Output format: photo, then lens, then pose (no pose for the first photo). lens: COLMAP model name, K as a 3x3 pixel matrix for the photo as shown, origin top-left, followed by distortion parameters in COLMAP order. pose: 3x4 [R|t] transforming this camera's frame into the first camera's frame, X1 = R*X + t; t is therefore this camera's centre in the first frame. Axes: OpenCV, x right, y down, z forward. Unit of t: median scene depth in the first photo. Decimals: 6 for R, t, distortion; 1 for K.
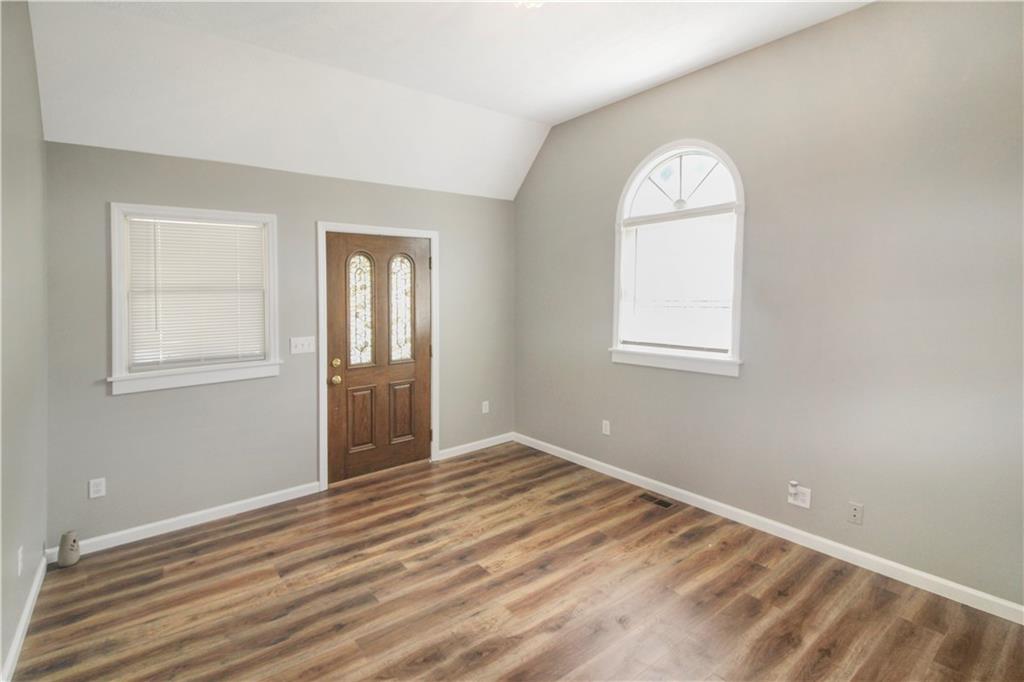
lens RADIAL K [[489.6, 0, 511.1], [0, 489.6, 328.2], [0, 0, 1]] dist [-0.000178, -0.000783]
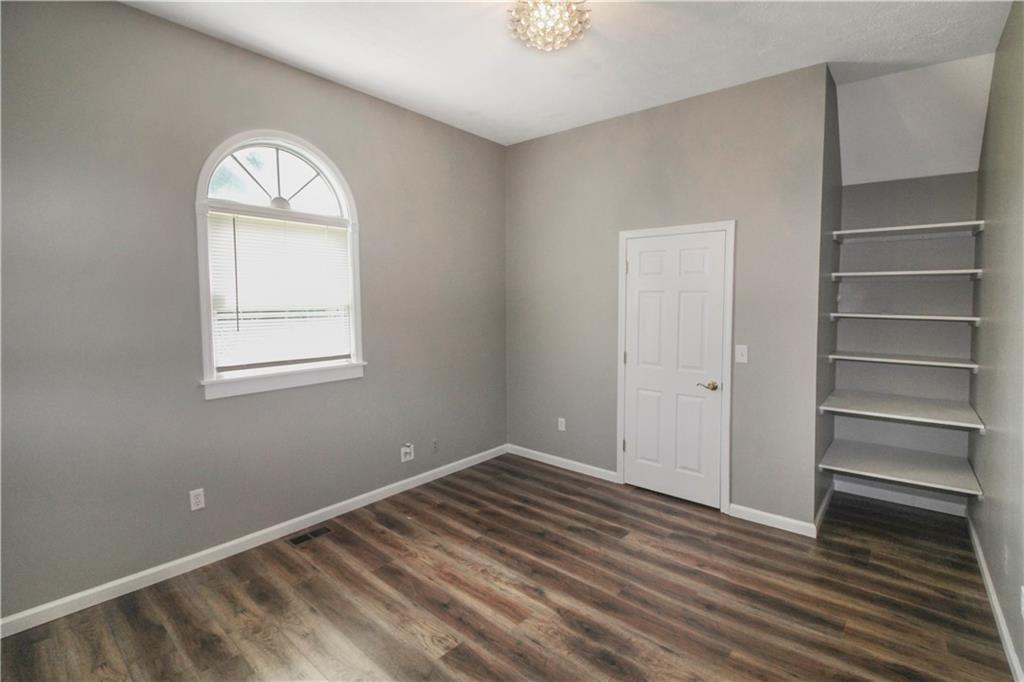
lens RADIAL K [[481.1, 0, 529.6], [0, 481.1, 330.9], [0, 0, 1]] dist [-0.030002, -0.000451]
pose [[-0.206250, -0.057806, 0.976790, -0.685374], [0.079572, 0.993956, 0.075624, -0.056418], [-0.975259, 0.093323, -0.200404, 0.848547]]
